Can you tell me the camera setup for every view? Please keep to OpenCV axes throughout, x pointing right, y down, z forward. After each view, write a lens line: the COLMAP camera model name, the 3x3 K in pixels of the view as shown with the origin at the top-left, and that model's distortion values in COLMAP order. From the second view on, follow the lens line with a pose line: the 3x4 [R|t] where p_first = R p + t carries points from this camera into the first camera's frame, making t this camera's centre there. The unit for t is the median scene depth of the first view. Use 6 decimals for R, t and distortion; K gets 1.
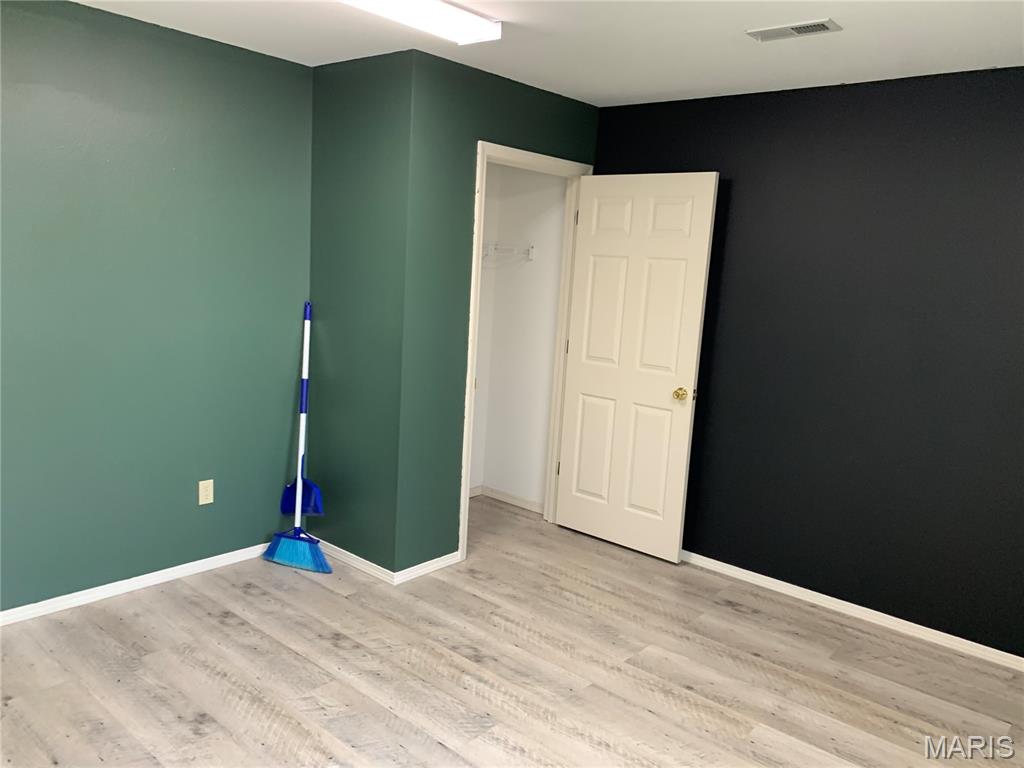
lens RADIAL K [[794.9, 0, 512.0], [0, 794.9, 384.0], [0, 0, 1]] dist [0.046819, -0.047604]
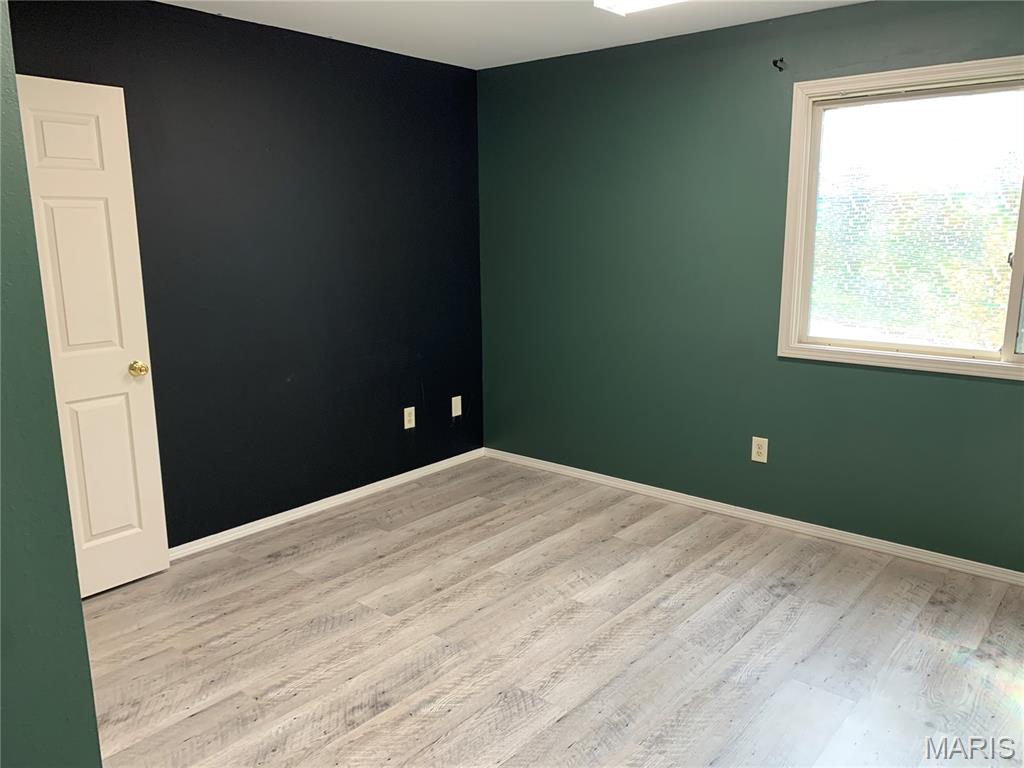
lens RADIAL K [[794.9, 0, 512.0], [0, 794.9, 384.0], [0, 0, 1]] dist [0.046819, -0.047604]
pose [[-0.014227, -0.256851, 0.966346, -0.674401], [0.164190, 0.952725, 0.255648, -0.136965], [-0.986326, 0.162301, 0.028618, 0.717642]]
